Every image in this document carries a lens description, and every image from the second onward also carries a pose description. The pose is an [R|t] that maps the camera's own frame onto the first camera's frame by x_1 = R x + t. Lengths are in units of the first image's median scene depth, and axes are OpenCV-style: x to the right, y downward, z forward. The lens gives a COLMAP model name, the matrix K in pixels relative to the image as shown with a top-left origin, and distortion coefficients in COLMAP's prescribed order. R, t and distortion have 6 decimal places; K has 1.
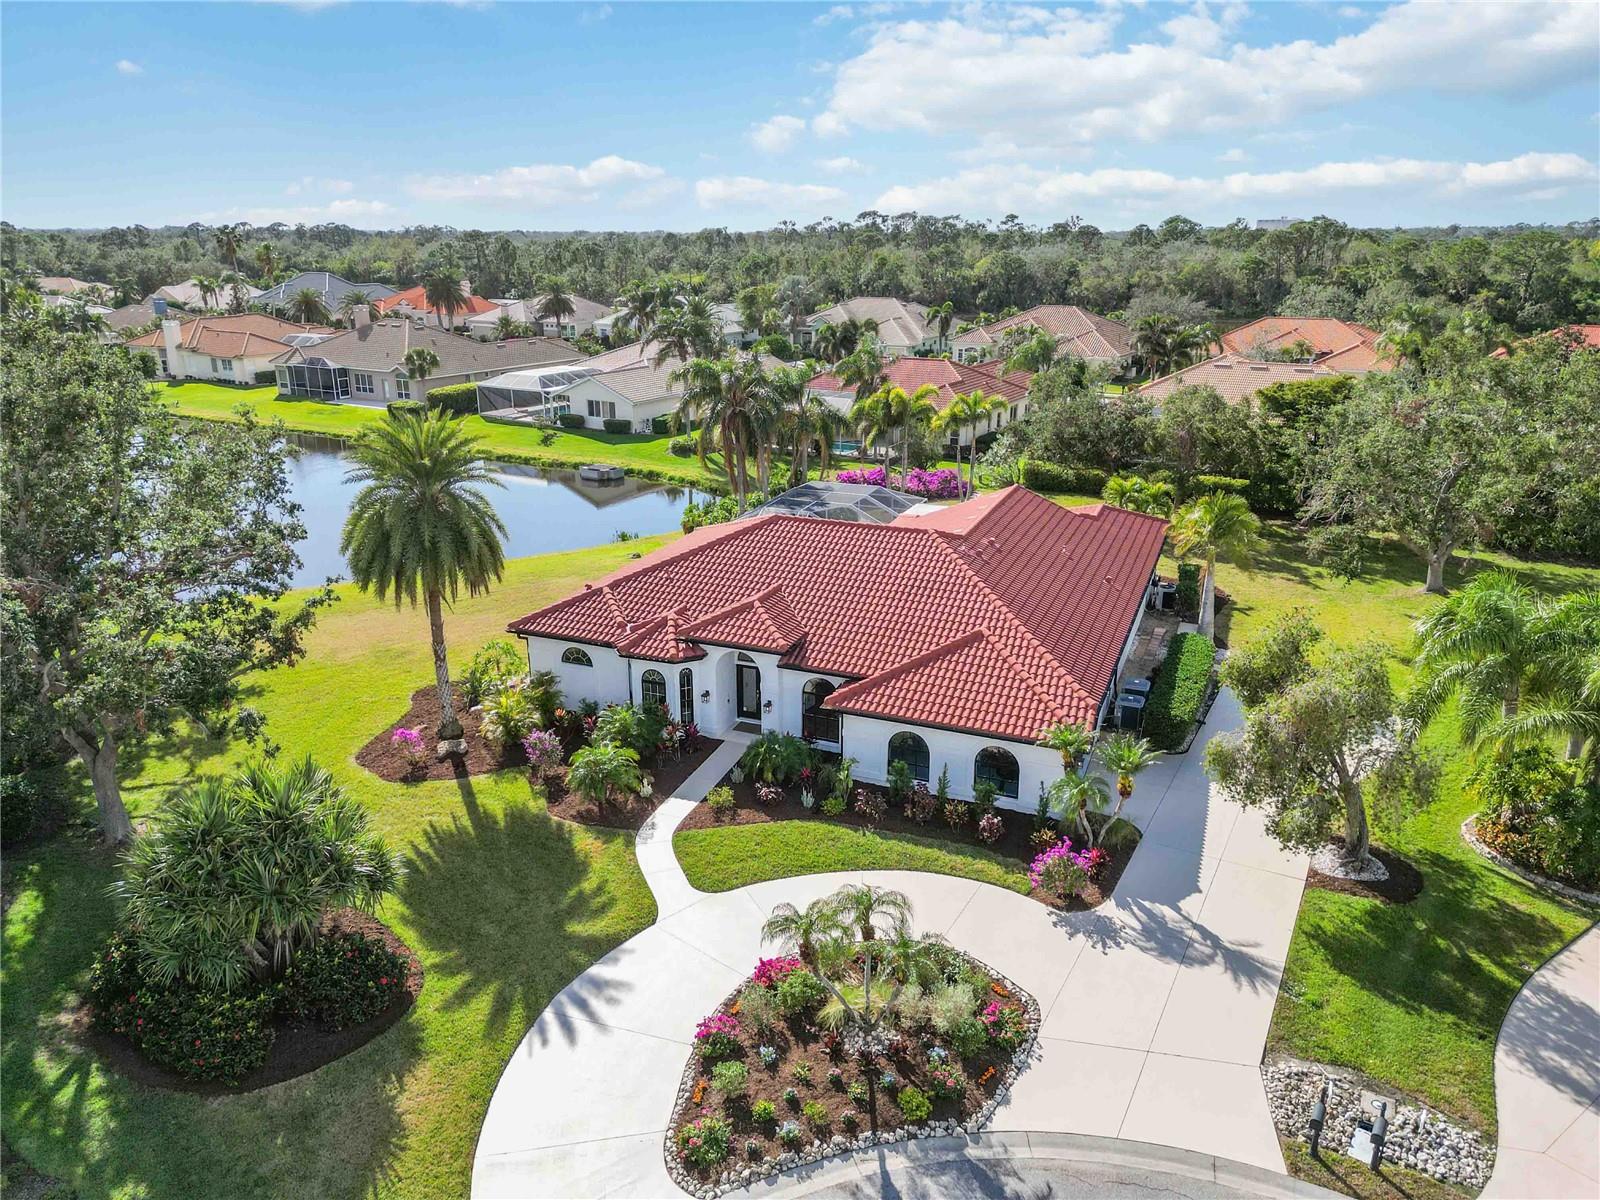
lens RADIAL K [[1136.4, 0, 803.8], [0, 1136.4, 596.2], [0, 0, 1]] dist [0.121815, -0.210935]
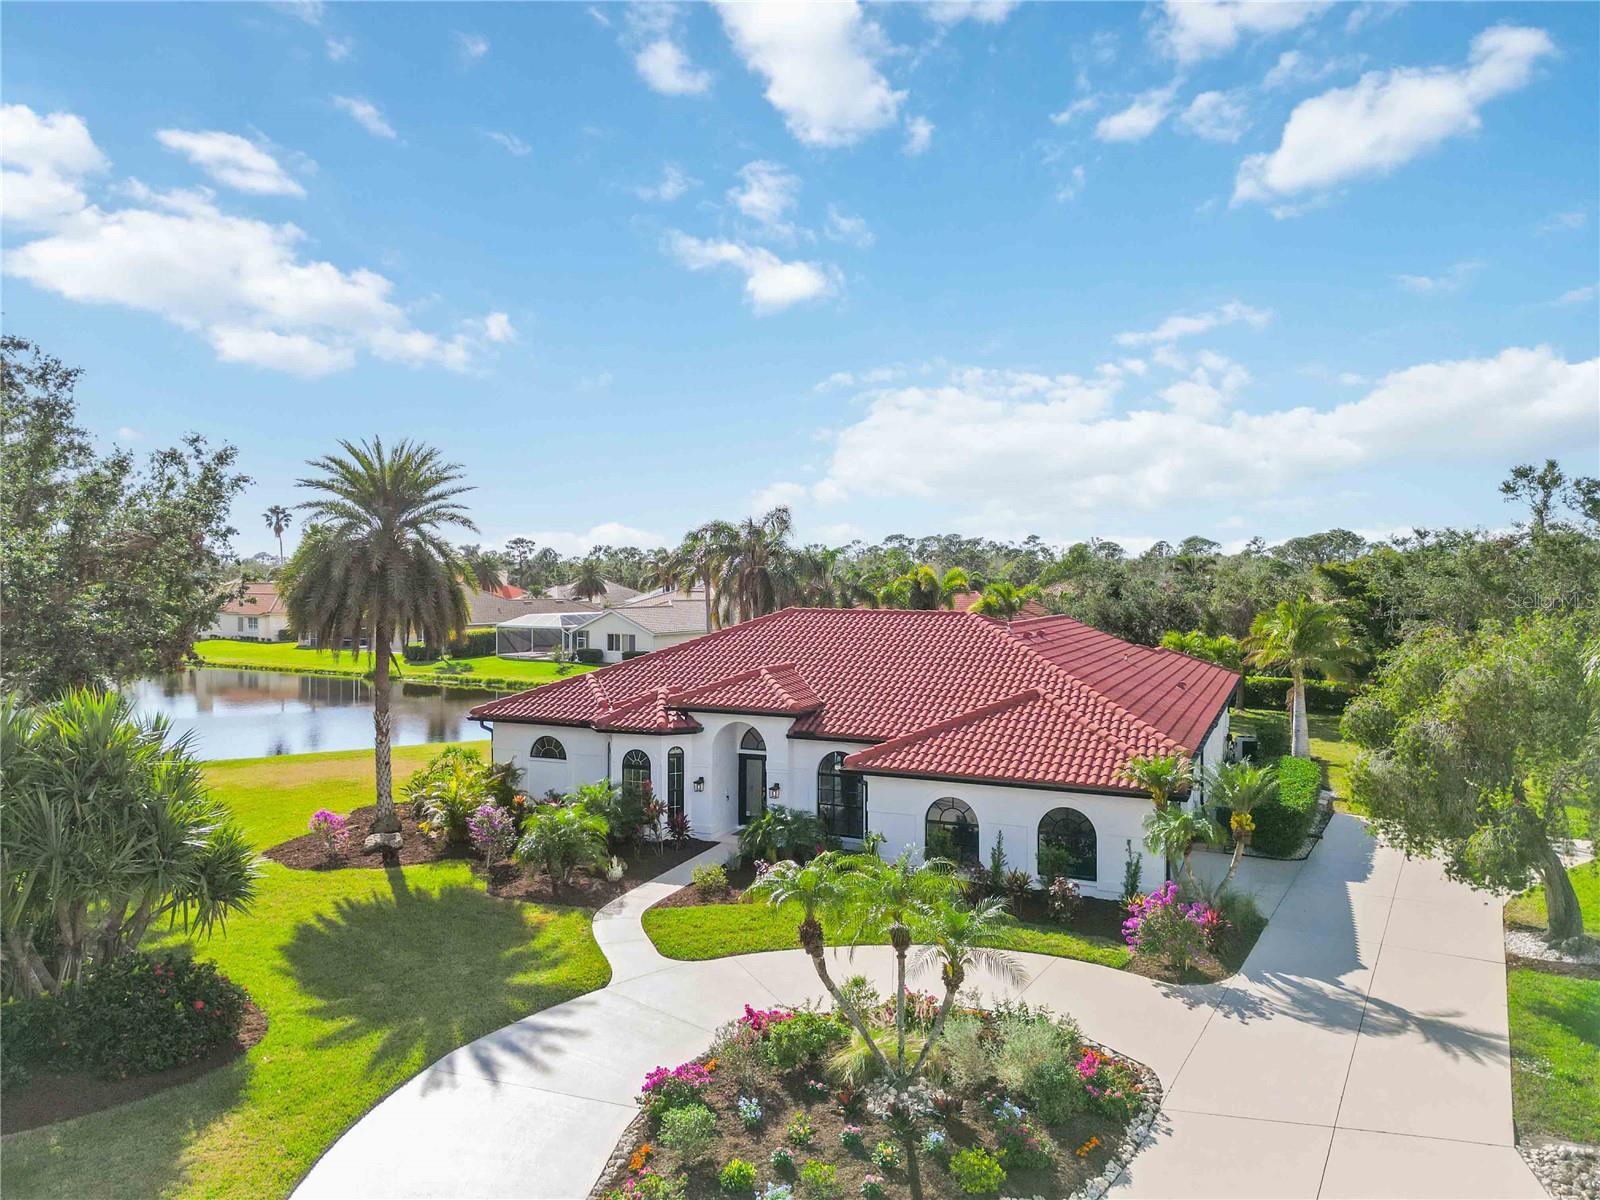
lens RADIAL K [[1133.2, 0, 800.0], [0, 1133.2, 600.0], [0, 0, 1]] dist [0.093037, -0.102019]
pose [[0.999519, 0.002593, -0.030898, 0.011869], [-0.011373, 0.957704, -0.287532, 0.217130], [0.028846, 0.287745, 0.957273, 0.205367]]
